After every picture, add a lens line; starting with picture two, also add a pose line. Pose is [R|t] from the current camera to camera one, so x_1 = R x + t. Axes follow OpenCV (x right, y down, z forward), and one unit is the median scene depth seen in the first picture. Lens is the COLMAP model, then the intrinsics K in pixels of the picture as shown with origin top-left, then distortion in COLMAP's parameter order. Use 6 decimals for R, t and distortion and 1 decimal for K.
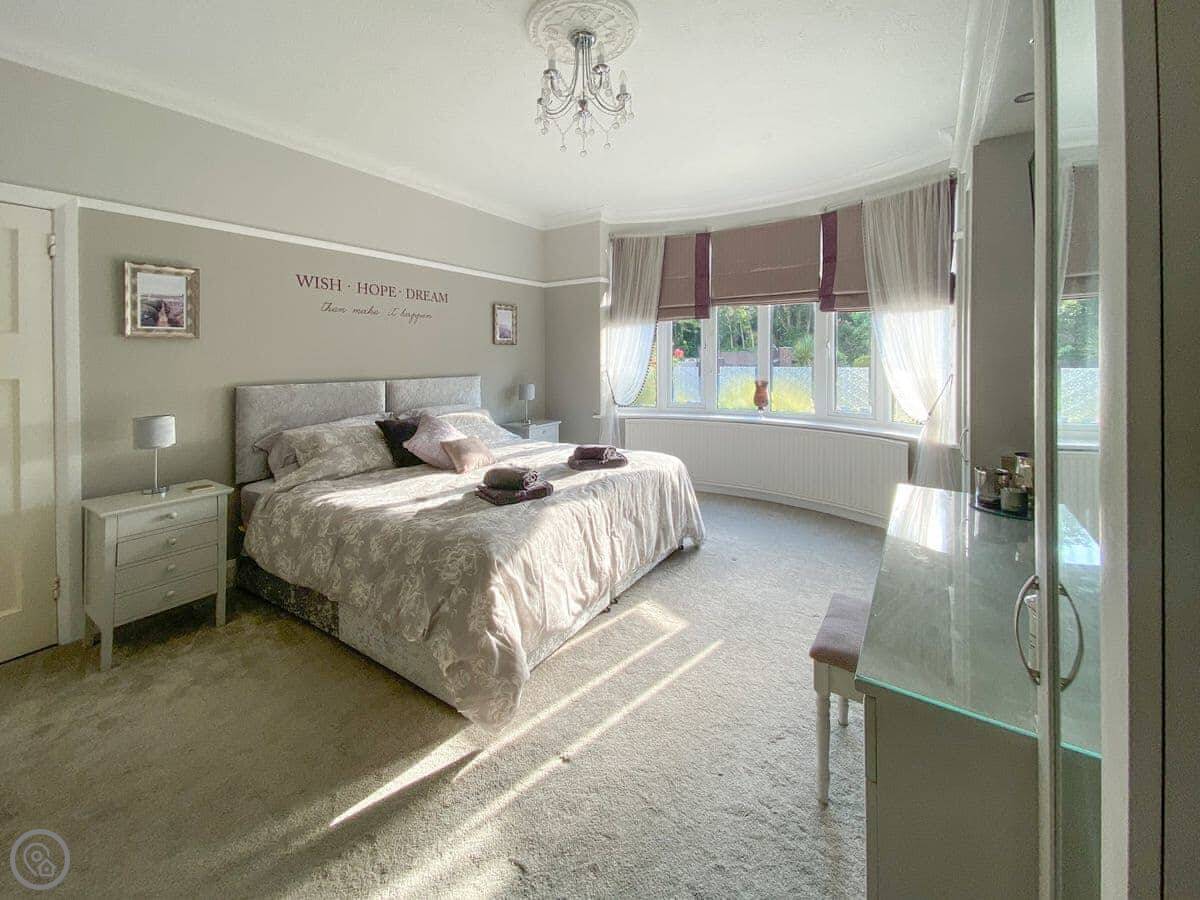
lens RADIAL K [[476.9, 0, 598.6], [0, 476.9, 364.7], [0, 0, 1]] dist [0.001244, -0.000046]
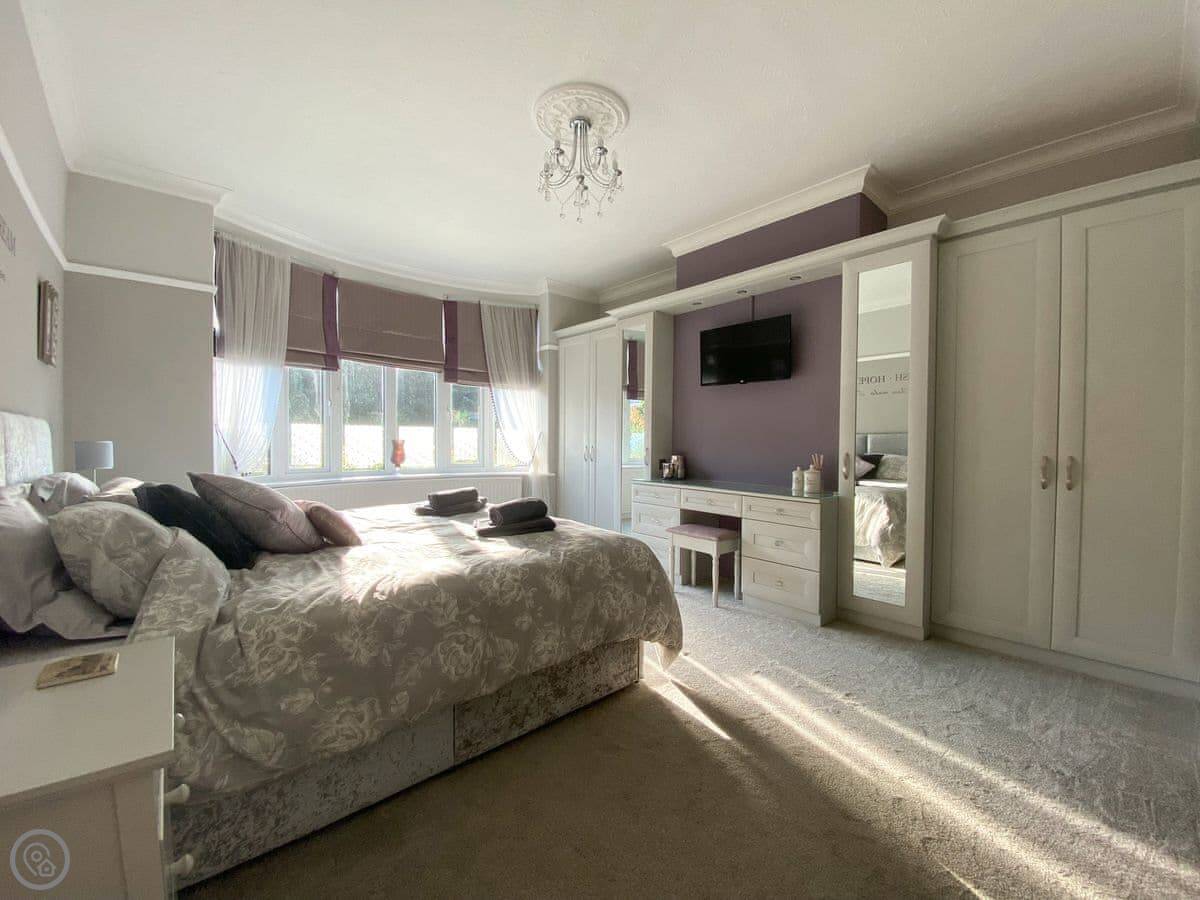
lens RADIAL K [[483.0, 0, 596.0], [0, 483.0, 448.7], [0, 0, 1]] dist [0.021628, -0.021395]
pose [[0.233438, -0.009792, 0.972322, -0.640241], [-0.001938, 0.999943, 0.010535, 0.046065], [-0.972370, -0.004344, 0.233406, 0.343469]]
